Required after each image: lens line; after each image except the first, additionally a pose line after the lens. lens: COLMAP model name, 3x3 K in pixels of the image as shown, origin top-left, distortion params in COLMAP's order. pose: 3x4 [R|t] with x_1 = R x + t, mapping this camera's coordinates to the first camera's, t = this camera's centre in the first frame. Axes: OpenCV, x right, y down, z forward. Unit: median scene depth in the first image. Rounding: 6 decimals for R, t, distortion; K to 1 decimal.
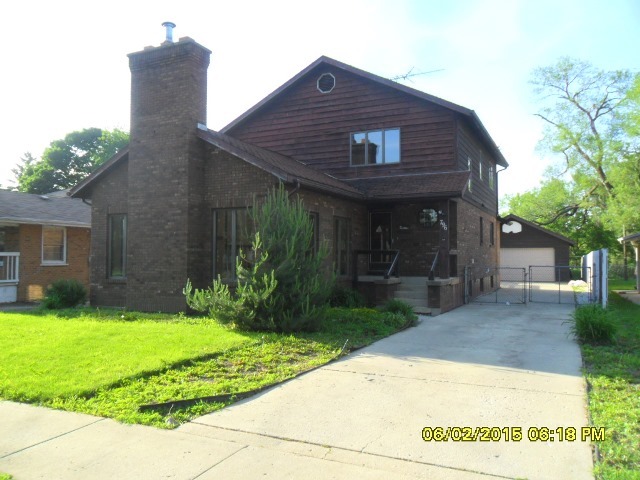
lens RADIAL K [[517.7, 0, 320.0], [0, 517.7, 240.0], [0, 0, 1]] dist [-0.013993, -0.002183]
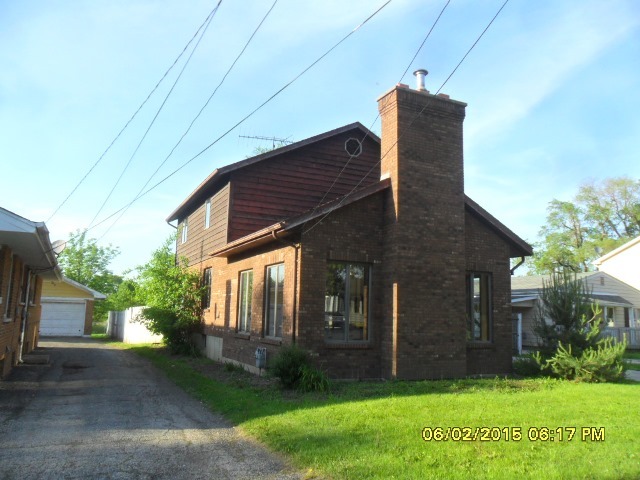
lens RADIAL K [[517.7, 0, 320.0], [0, 517.7, 240.0], [0, 0, 1]] dist [-0.013993, -0.002183]
pose [[0.632739, 0.129611, 0.763441, -1.141784], [-0.053083, 0.990834, -0.124221, 0.021191], [-0.772543, 0.038073, 0.633820, 0.565724]]
